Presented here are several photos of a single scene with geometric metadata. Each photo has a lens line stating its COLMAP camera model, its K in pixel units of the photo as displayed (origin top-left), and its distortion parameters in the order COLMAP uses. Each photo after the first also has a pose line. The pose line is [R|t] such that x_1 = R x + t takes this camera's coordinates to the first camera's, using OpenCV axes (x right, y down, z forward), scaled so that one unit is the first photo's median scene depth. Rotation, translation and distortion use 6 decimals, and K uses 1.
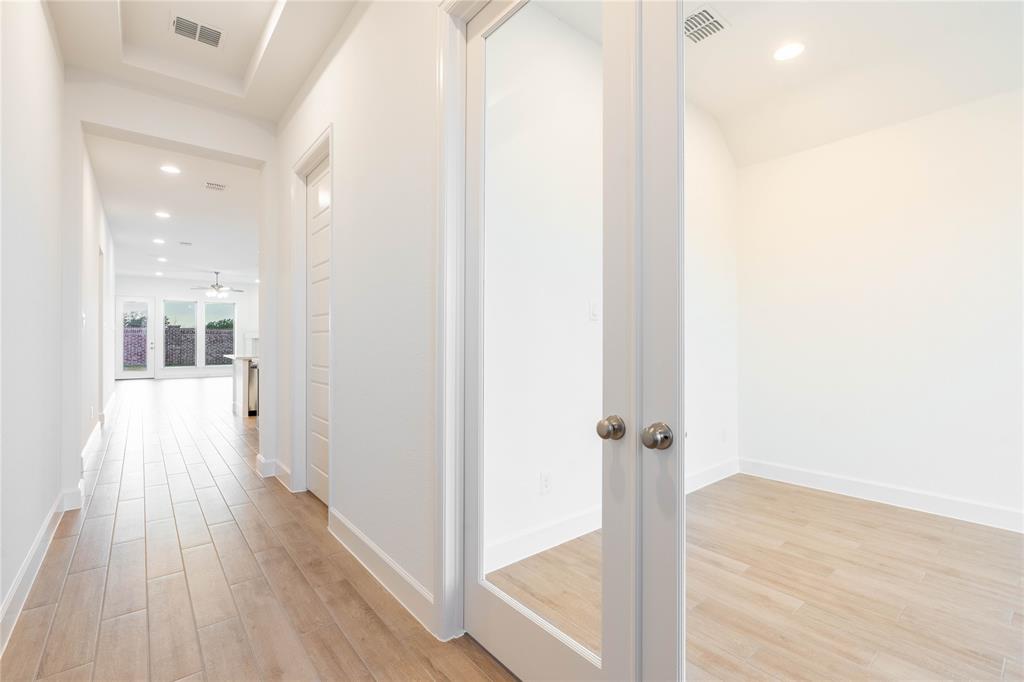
lens RADIAL K [[458.7, 0, 512.6], [0, 458.7, 339.5], [0, 0, 1]] dist [-0.003582, 0.000076]
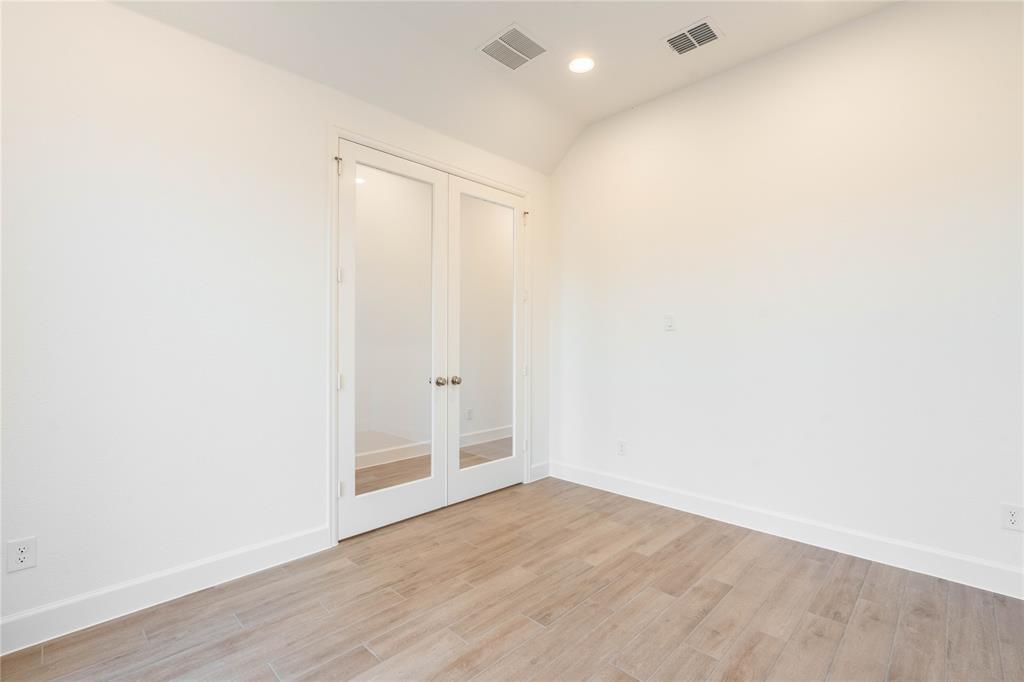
lens RADIAL K [[458.7, 0, 512.6], [0, 458.7, 339.5], [0, 0, 1]] dist [-0.003582, 0.000076]
pose [[0.107177, -0.003045, -0.994235, 1.568517], [0.007220, 0.999971, -0.002285, -0.022432], [0.994214, -0.006933, 0.107196, 0.561661]]
